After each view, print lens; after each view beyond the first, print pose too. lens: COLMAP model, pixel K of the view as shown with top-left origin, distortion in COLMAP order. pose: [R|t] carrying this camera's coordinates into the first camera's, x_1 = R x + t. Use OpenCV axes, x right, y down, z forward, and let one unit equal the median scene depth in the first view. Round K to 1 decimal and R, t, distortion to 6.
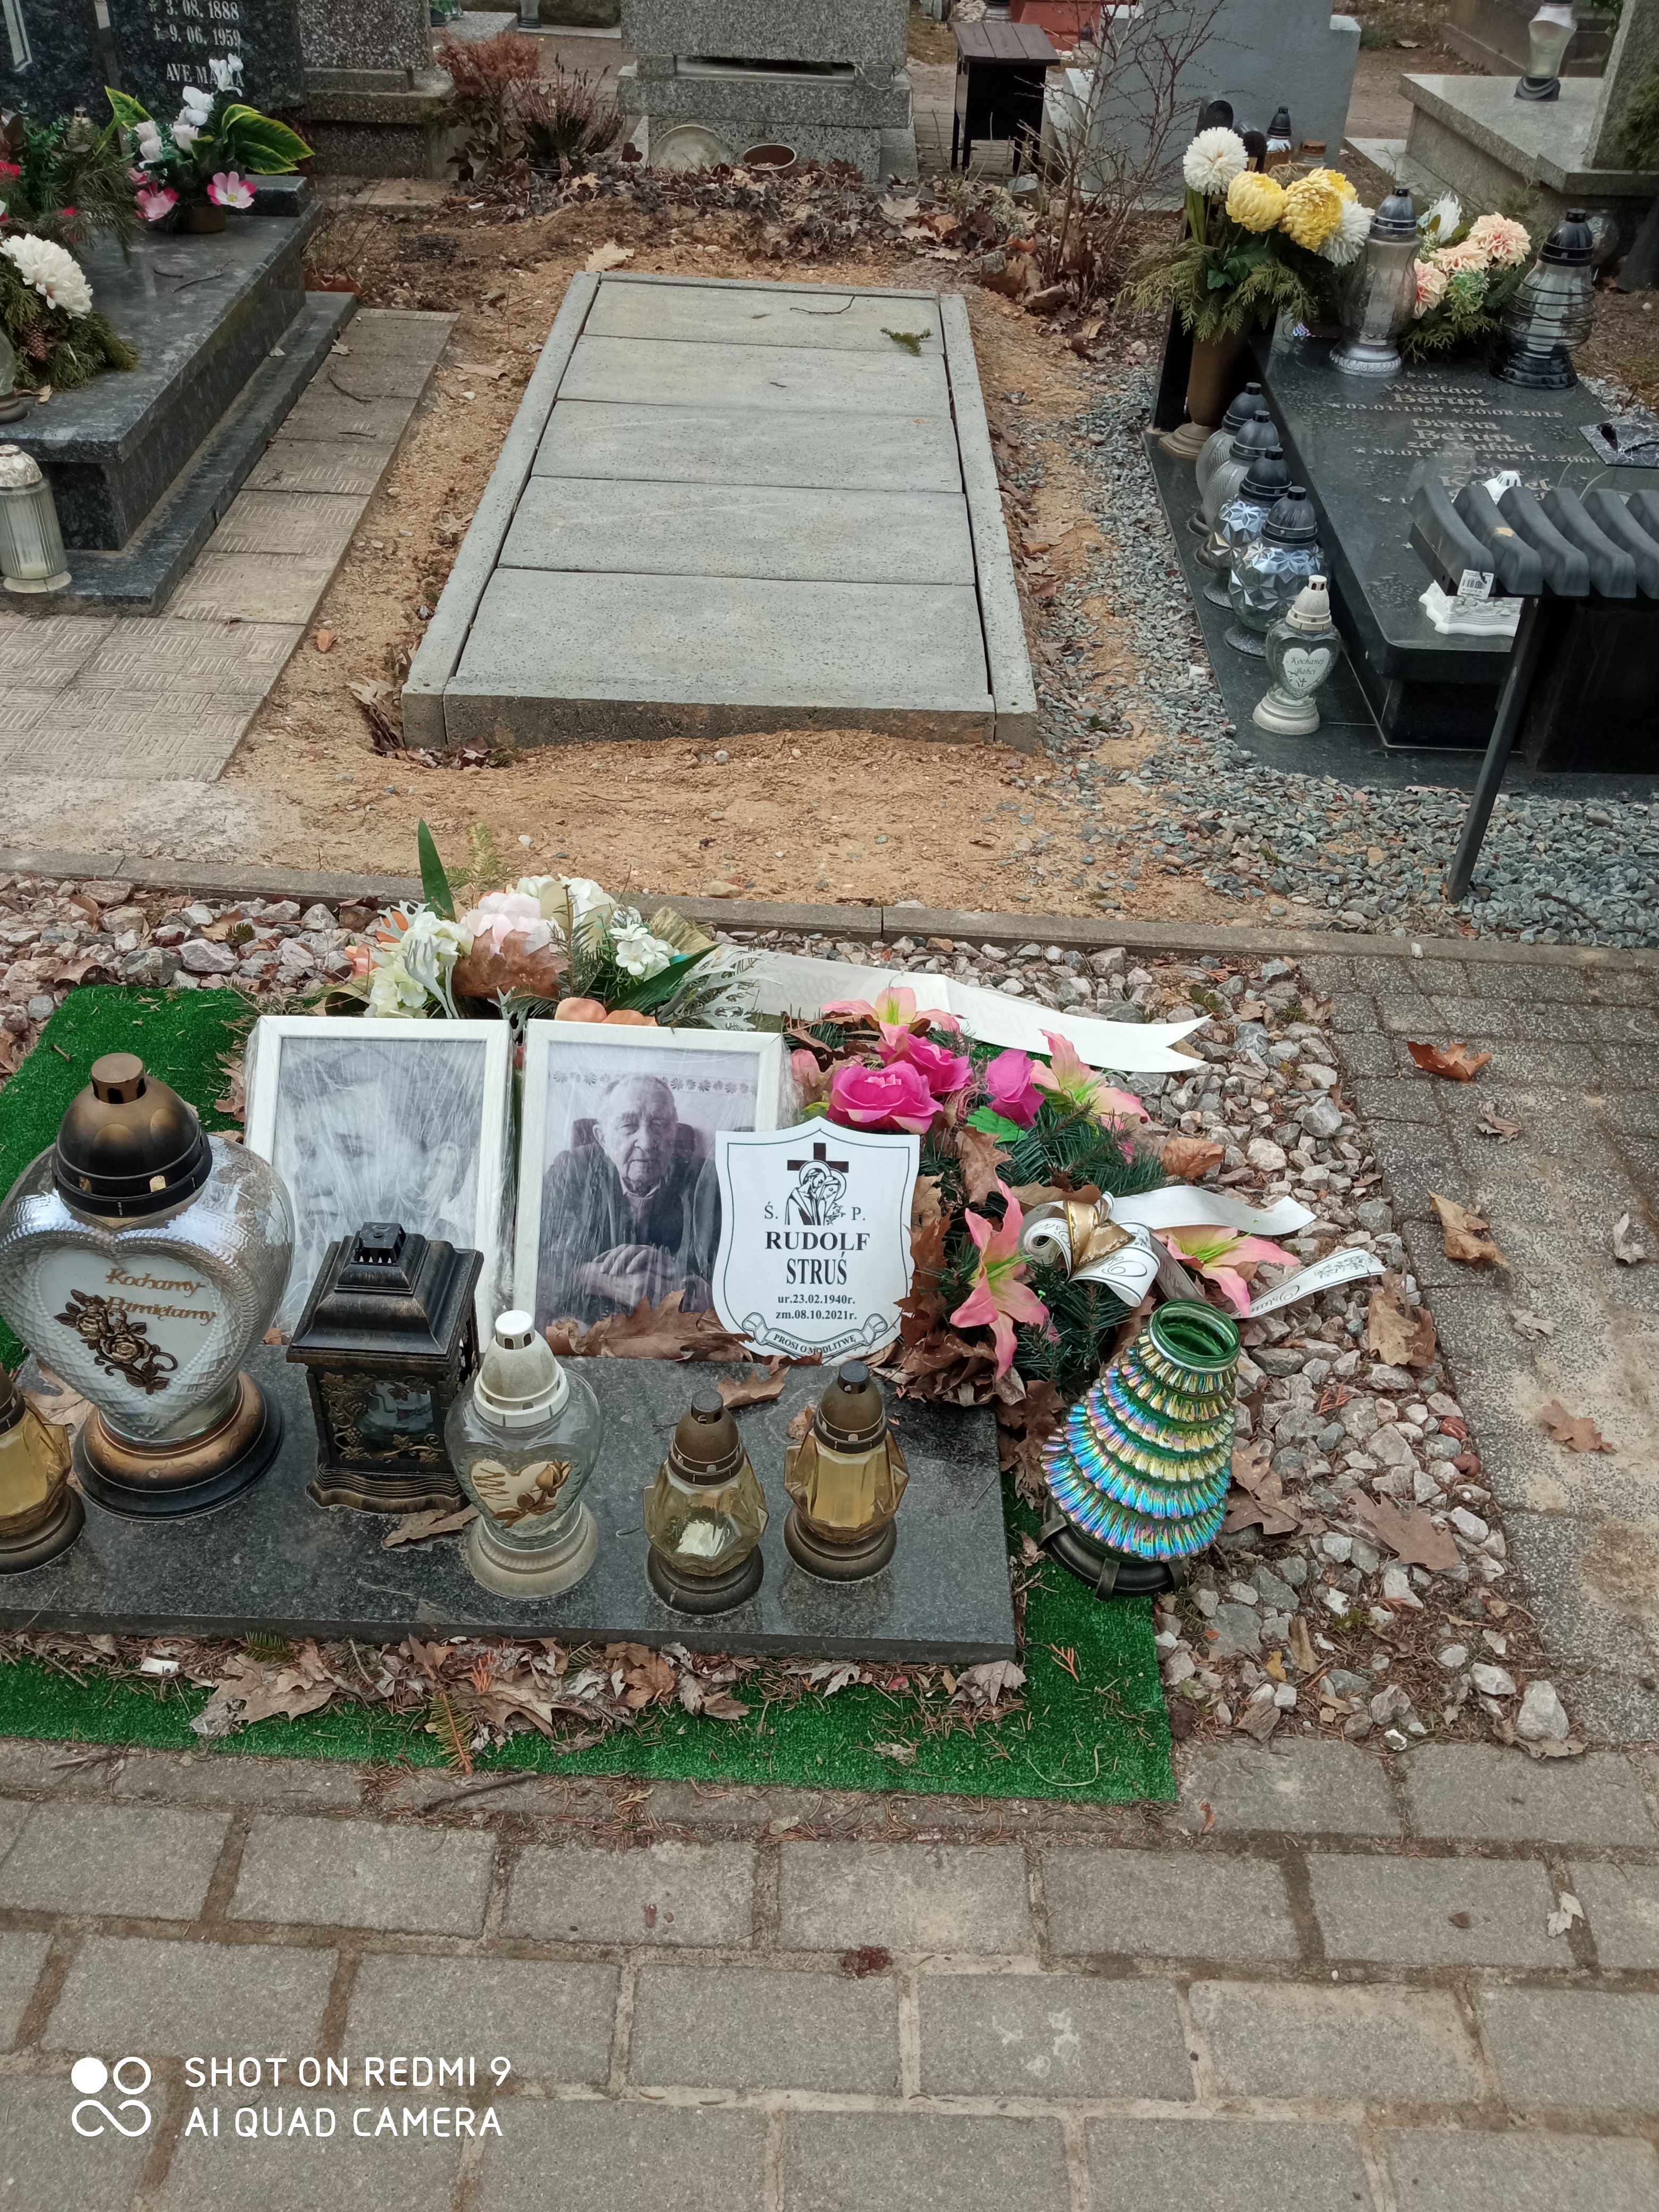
lens RADIAL K [[1774.5, 0, 799.0], [0, 1774.5, 1109.2], [0, 0, 1]] dist [0.126984, -0.206026]
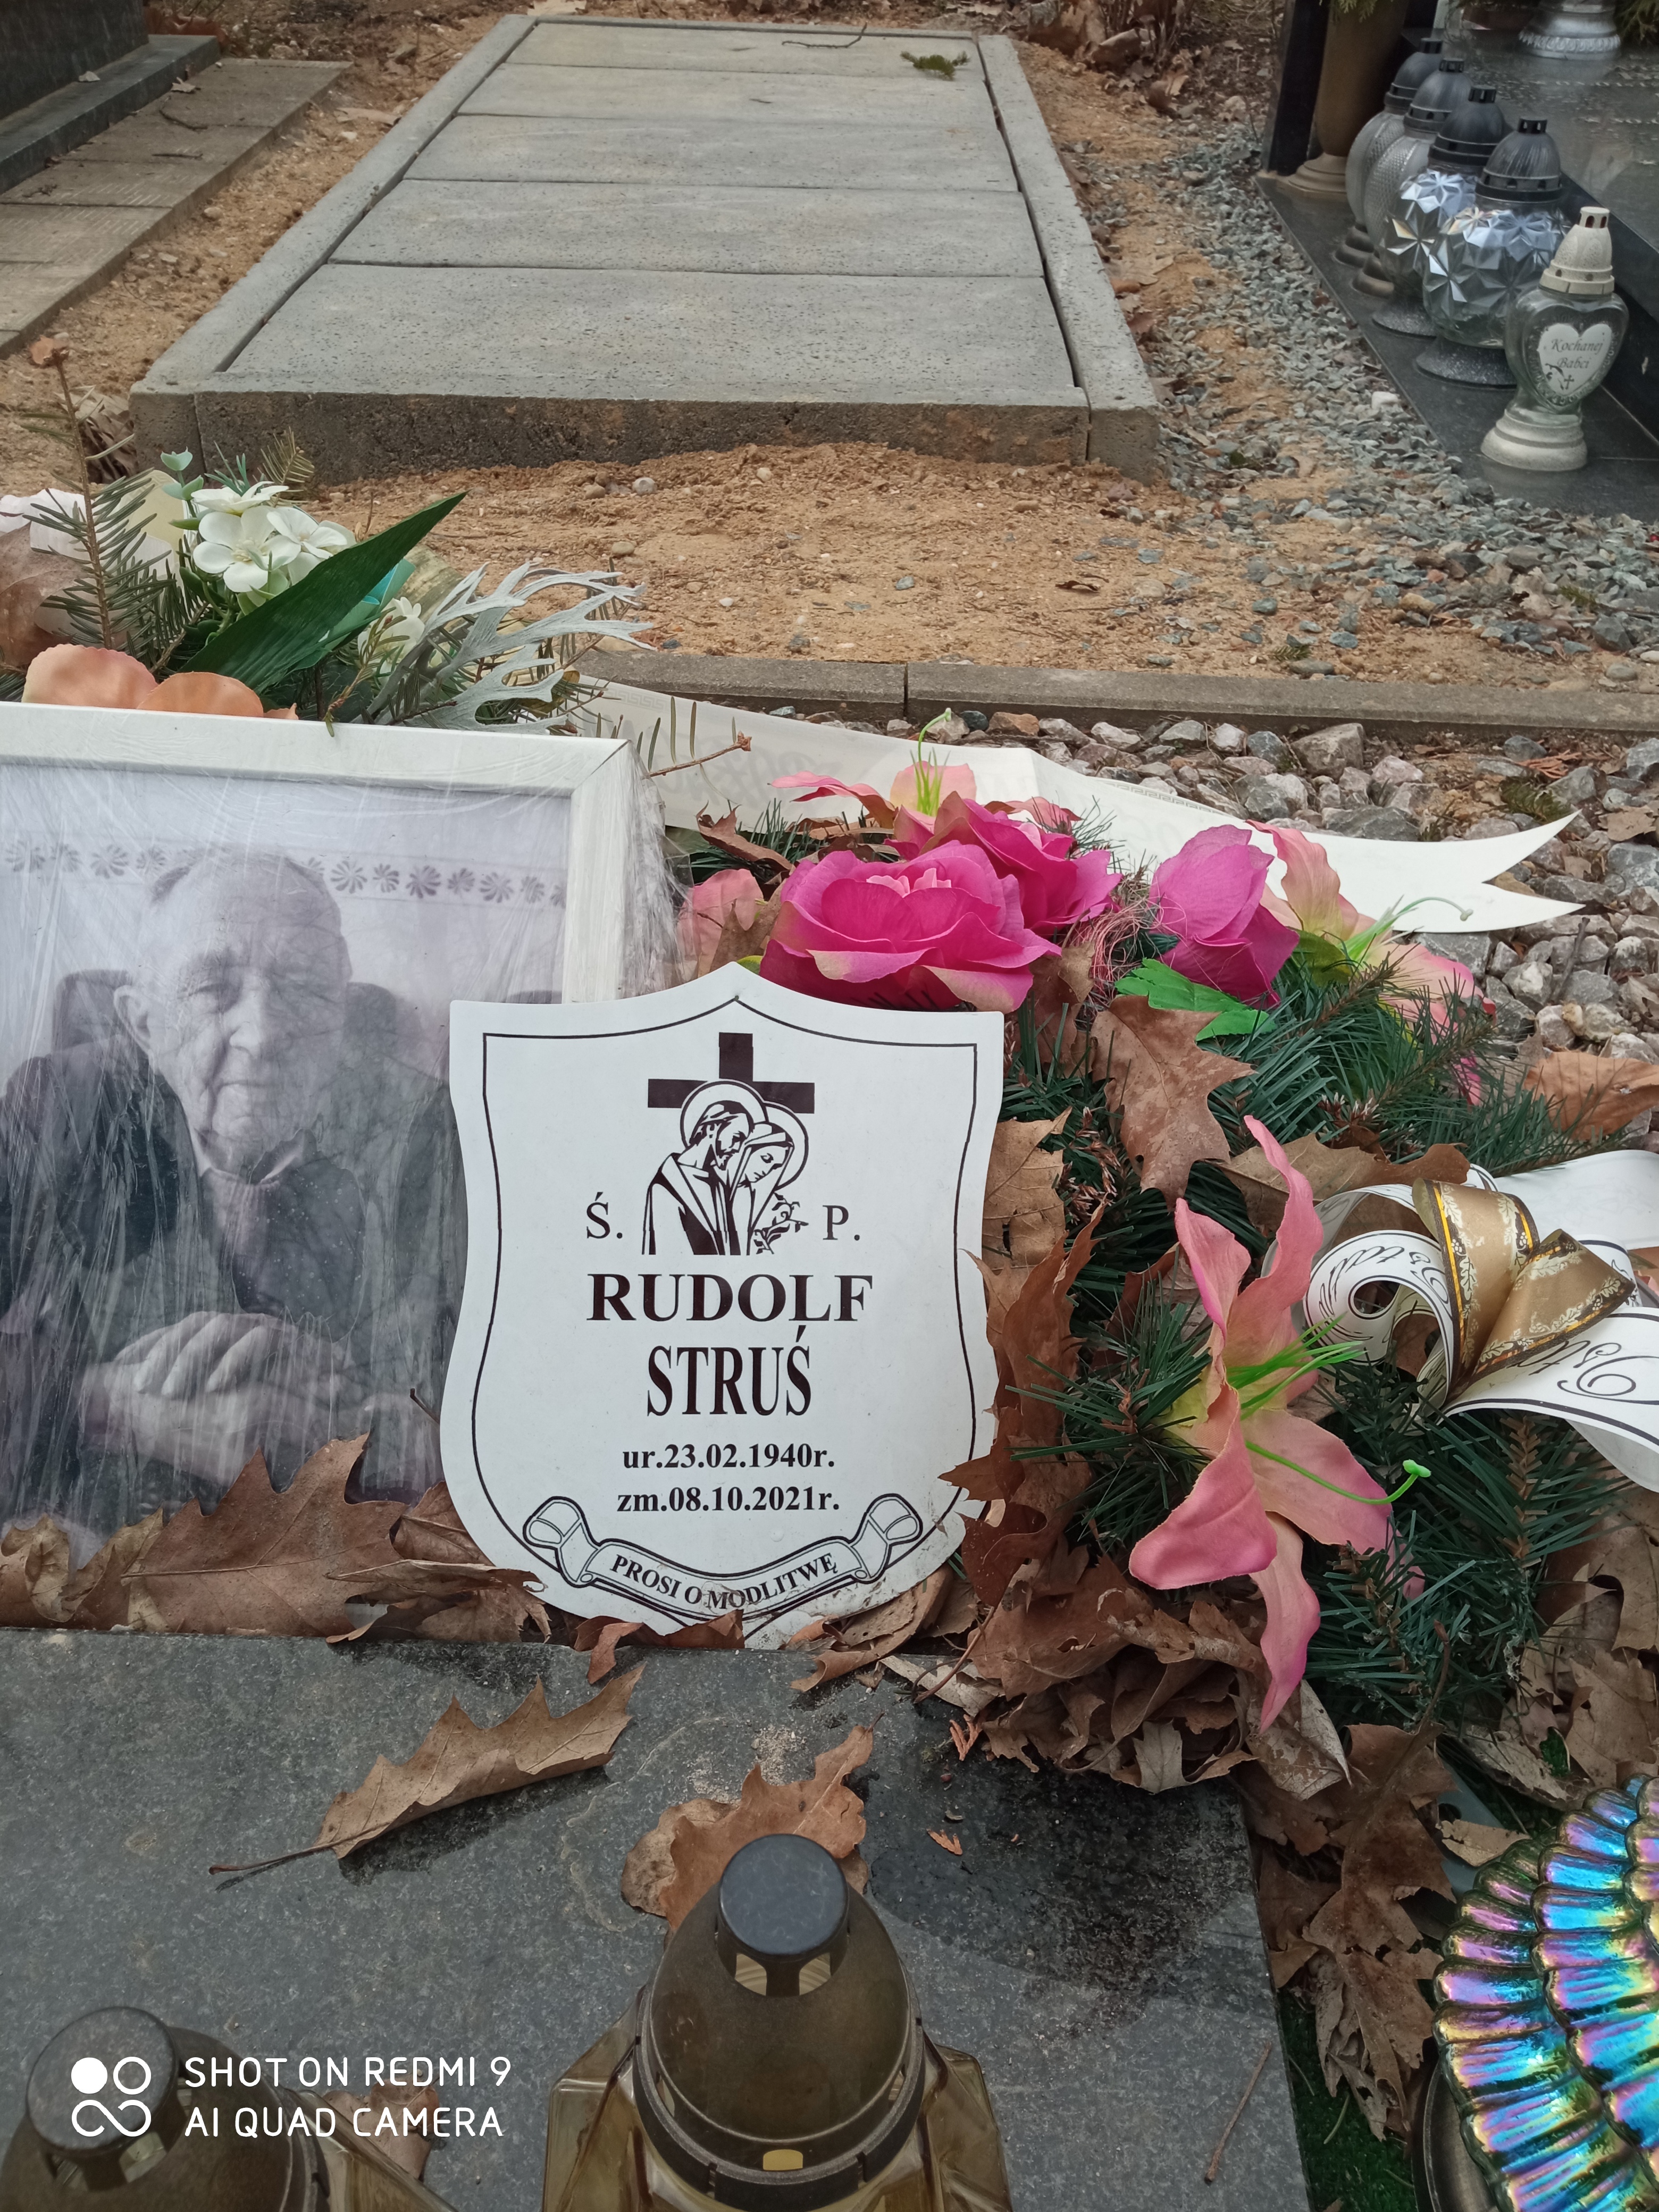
lens RADIAL K [[1774.5, 0, 799.0], [0, 1774.5, 1109.2], [0, 0, 1]] dist [0.126984, -0.206026]
pose [[0.999785, -0.009679, -0.018343, 0.023039], [0.009514, 0.999914, -0.009079, 0.027989], [0.018429, 0.008902, 0.999791, 0.457921]]
